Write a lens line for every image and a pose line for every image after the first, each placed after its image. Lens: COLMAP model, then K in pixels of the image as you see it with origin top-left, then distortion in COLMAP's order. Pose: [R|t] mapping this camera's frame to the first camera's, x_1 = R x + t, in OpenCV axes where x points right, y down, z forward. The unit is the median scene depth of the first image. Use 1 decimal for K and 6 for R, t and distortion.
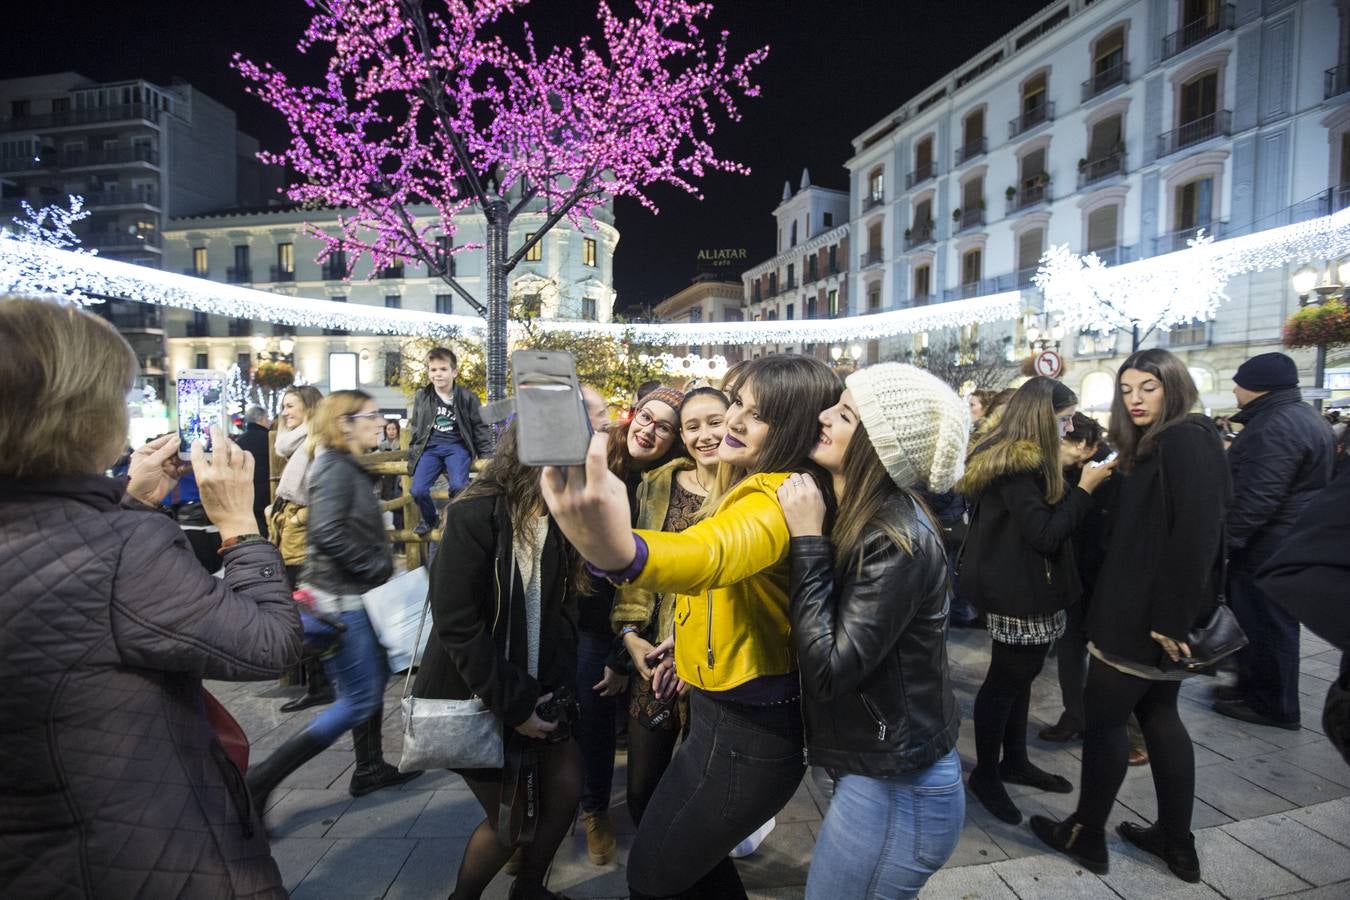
lens RADIAL K [[616.1, 0, 656.9], [0, 616.1, 439.7], [0, 0, 1]] dist [-0.034491, 0.007752]
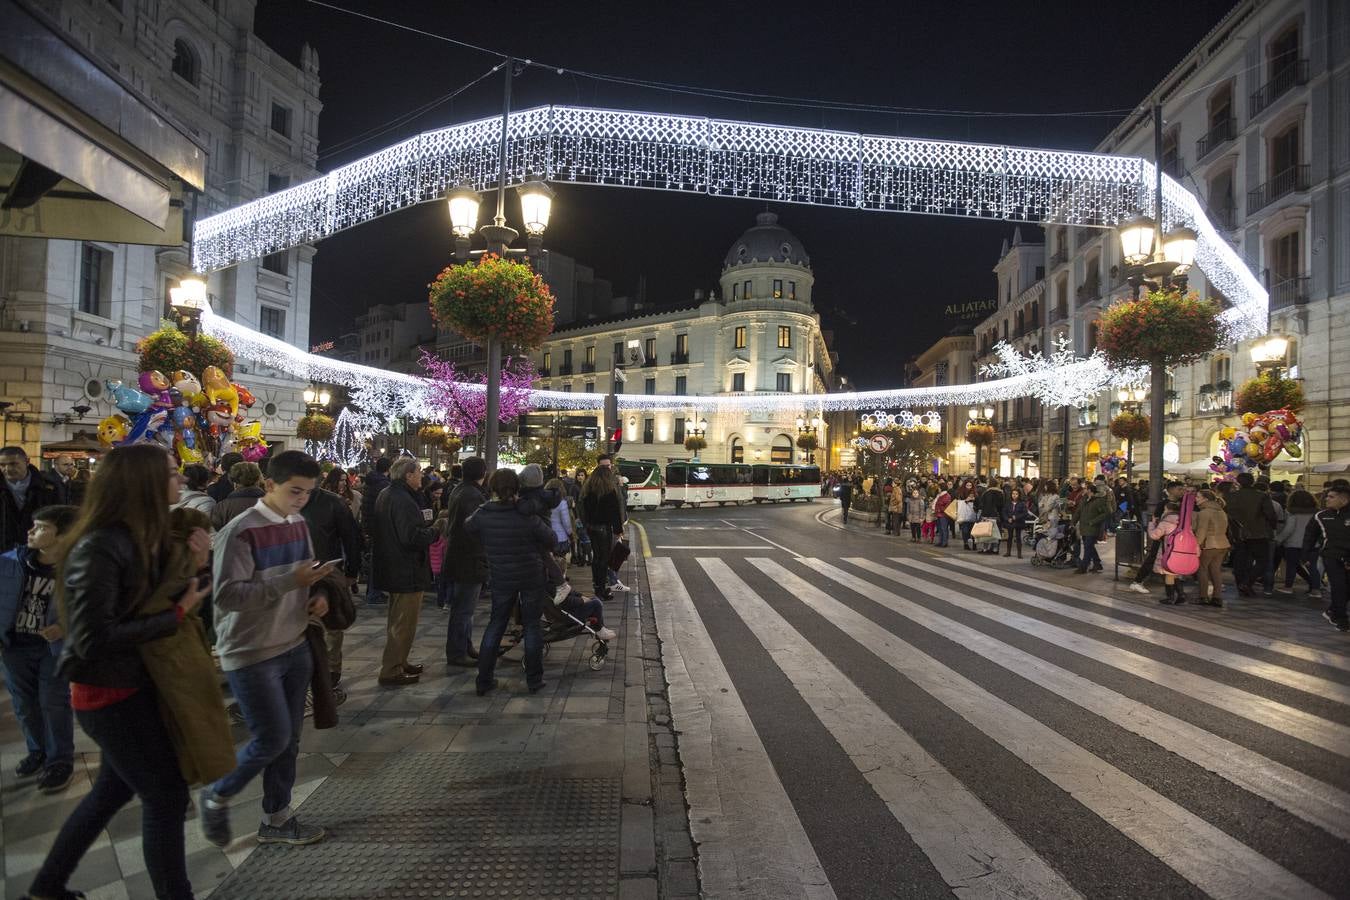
lens RADIAL K [[616.1, 0, 669.9], [0, 616.1, 440.6], [0, 0, 1]] dist [-0.034491, 0.007752]
pose [[0.865596, -0.008794, -0.500665, 1.544836], [-0.026214, 0.997679, -0.062846, -0.040158], [0.500056, 0.067524, 0.863357, -0.922106]]
